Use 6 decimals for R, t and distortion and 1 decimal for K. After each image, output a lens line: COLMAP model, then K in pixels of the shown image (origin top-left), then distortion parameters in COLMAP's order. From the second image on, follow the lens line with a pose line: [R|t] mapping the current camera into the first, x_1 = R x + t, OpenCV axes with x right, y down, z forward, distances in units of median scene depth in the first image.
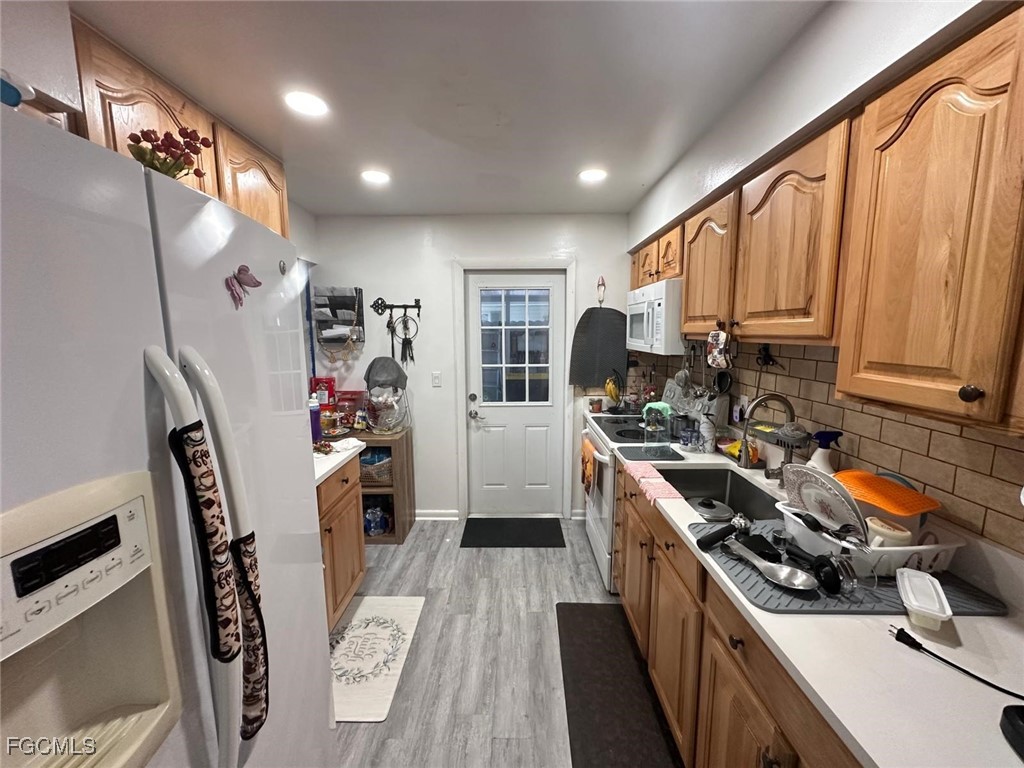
lens RADIAL K [[410.0, 0, 512.8], [0, 410.0, 385.5], [0, 0, 1]] dist [-0.000799, -0.000064]
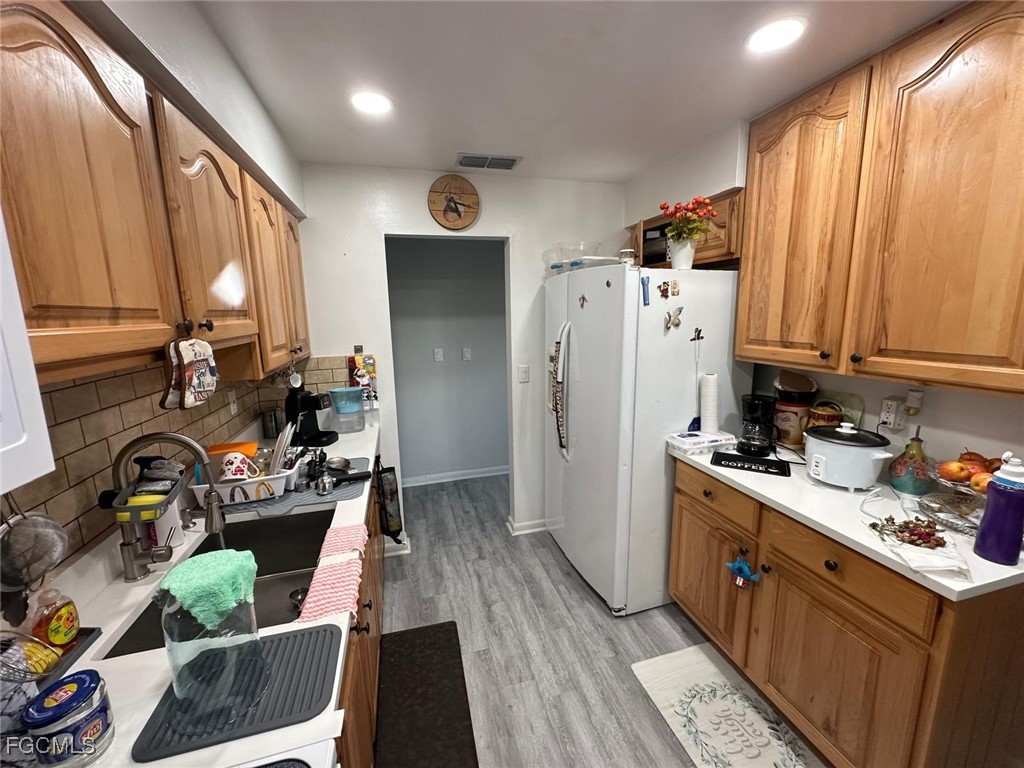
lens RADIAL K [[410.0, 0, 510.5], [0, 410.0, 384.1], [0, 0, 1]] dist [-0.000799, -0.000064]
pose [[-0.960991, 0.070682, -0.267395, 0.239464], [-0.014346, 0.952754, 0.303405, -0.247245], [0.276207, 0.295406, -0.914574, 1.629790]]
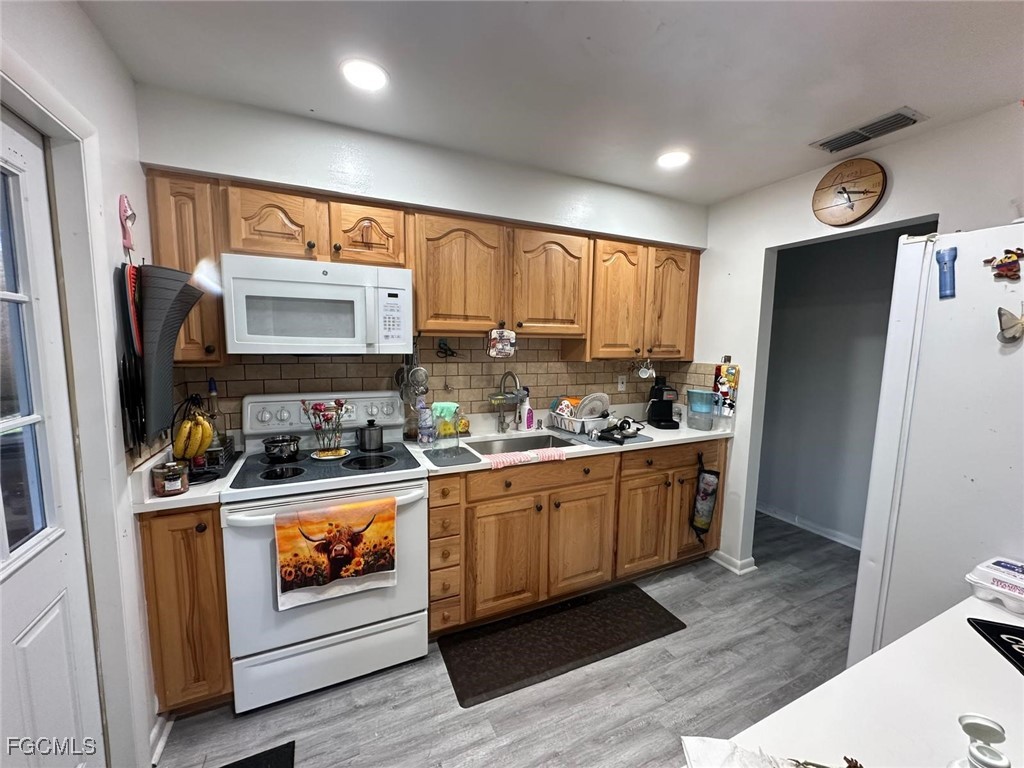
lens RADIAL K [[410.0, 0, 510.7], [0, 410.0, 383.6], [0, 0, 1]] dist [-0.000799, -0.000064]
pose [[-0.432103, -0.093922, 0.896920, -0.693741], [0.109148, 0.981804, 0.155395, -0.162013], [-0.895195, 0.165044, -0.413989, 1.533867]]
